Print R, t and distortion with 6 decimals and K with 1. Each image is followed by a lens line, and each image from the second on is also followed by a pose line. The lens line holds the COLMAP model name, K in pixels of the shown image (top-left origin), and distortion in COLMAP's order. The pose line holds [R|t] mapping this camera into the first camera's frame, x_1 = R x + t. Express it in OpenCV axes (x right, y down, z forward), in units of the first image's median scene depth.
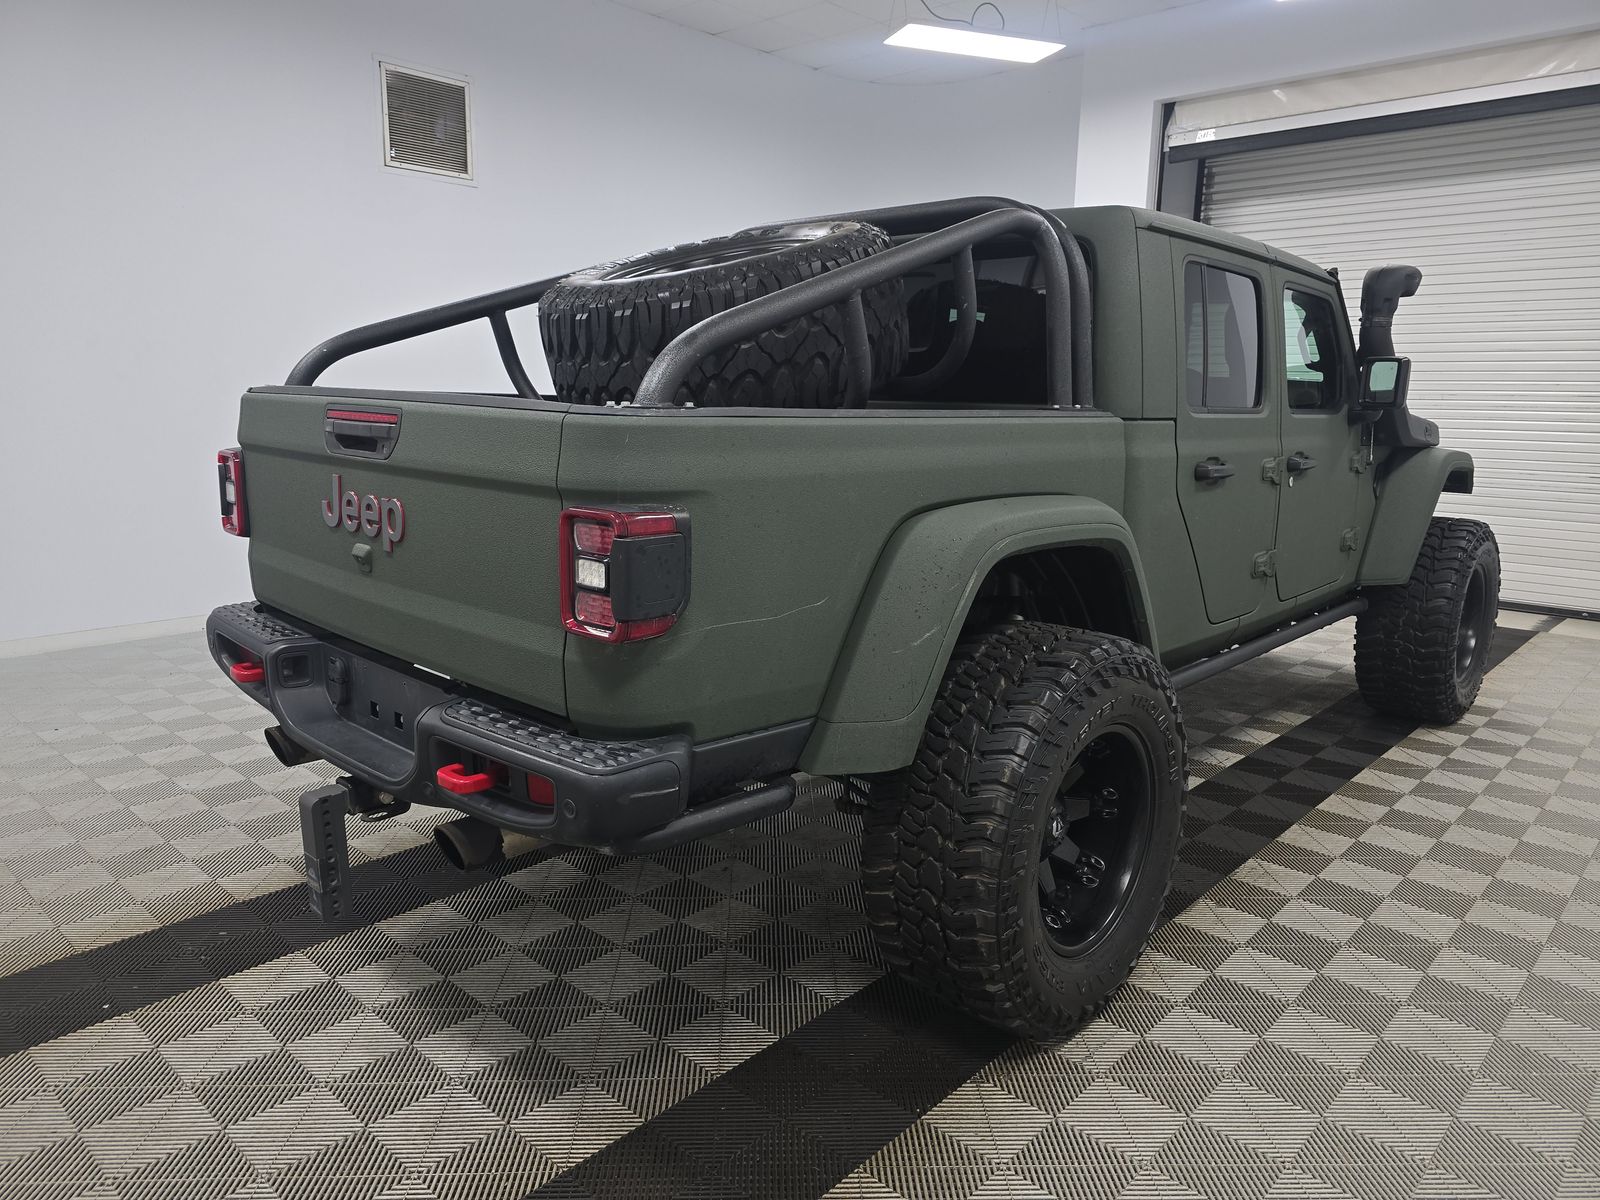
lens RADIAL K [[1076.2, 0, 841.9], [0, 1076.2, 619.2], [0, 0, 1]] dist [0.023618, -0.009491]
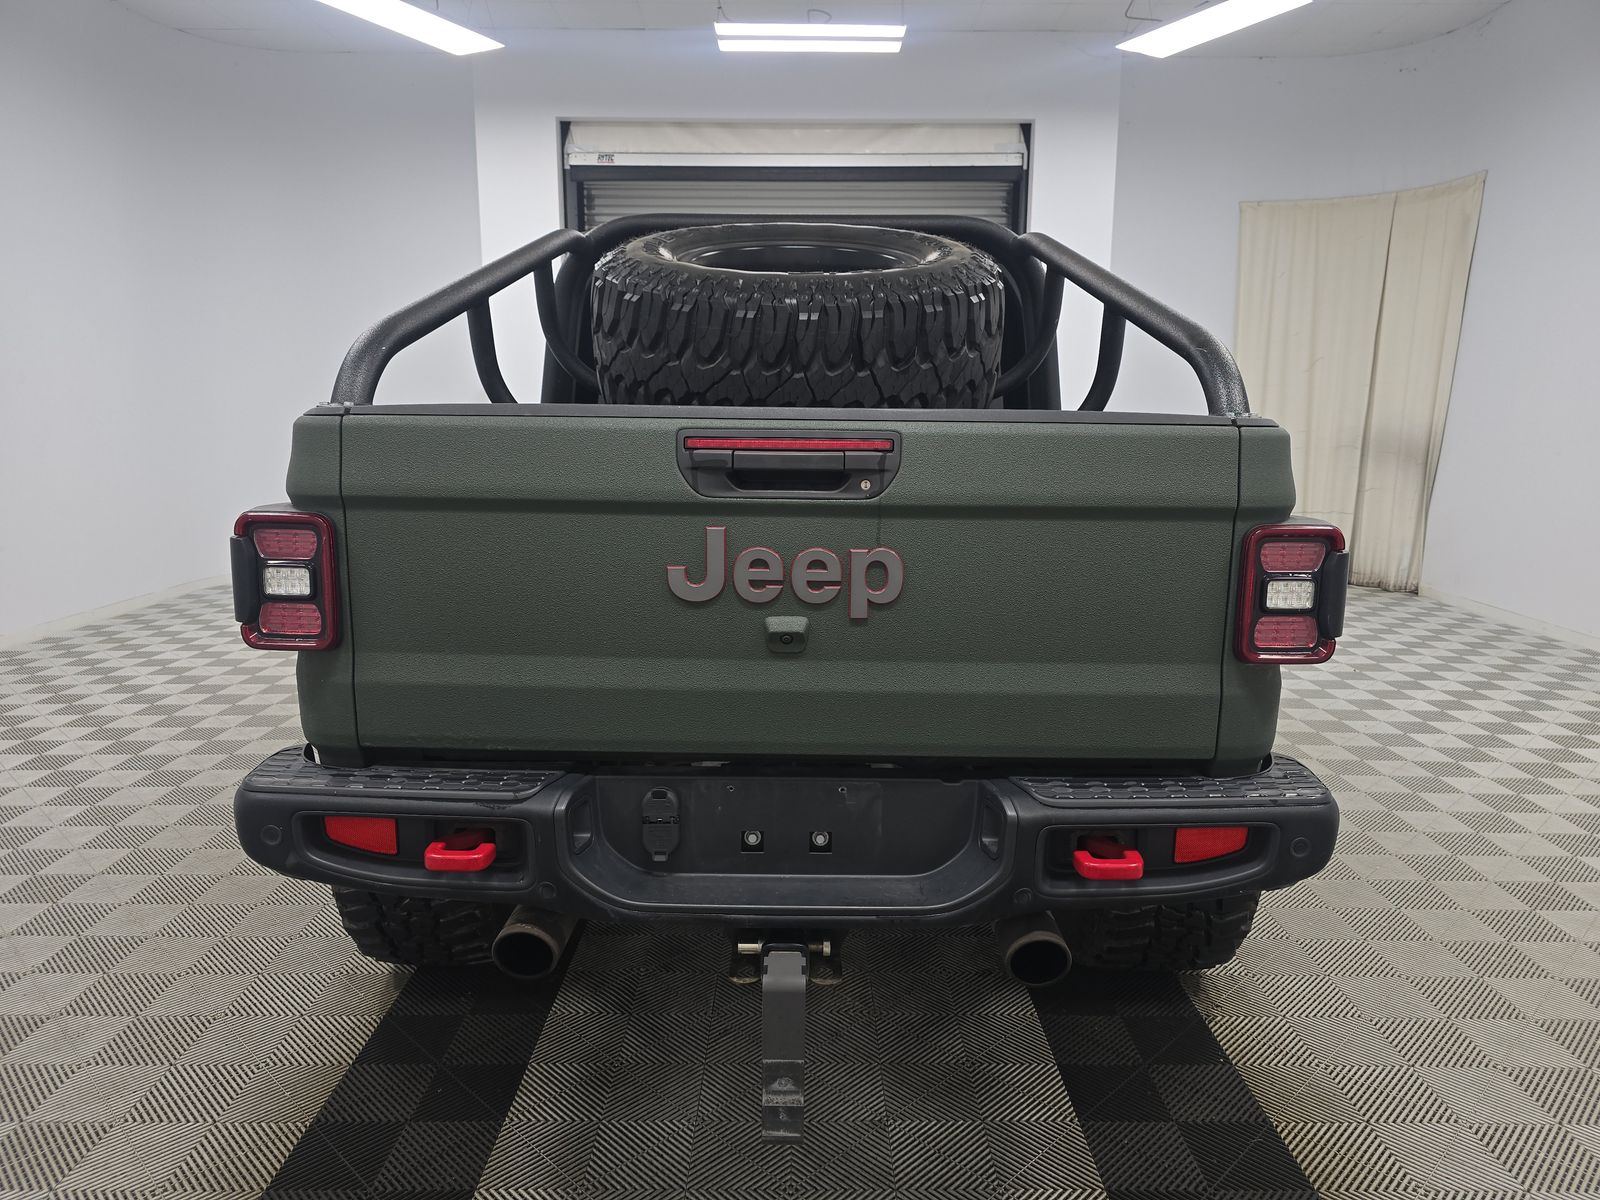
lens RADIAL K [[1076.2, 0, 800.3], [0, 1076.2, 610.7], [0, 0, 1]] dist [0.023618, -0.009491]
pose [[0.733751, -0.127358, 0.667375, -0.739538], [0.139134, 0.989623, 0.035882, -0.078152], [-0.665020, 0.066526, 0.743857, 0.354461]]
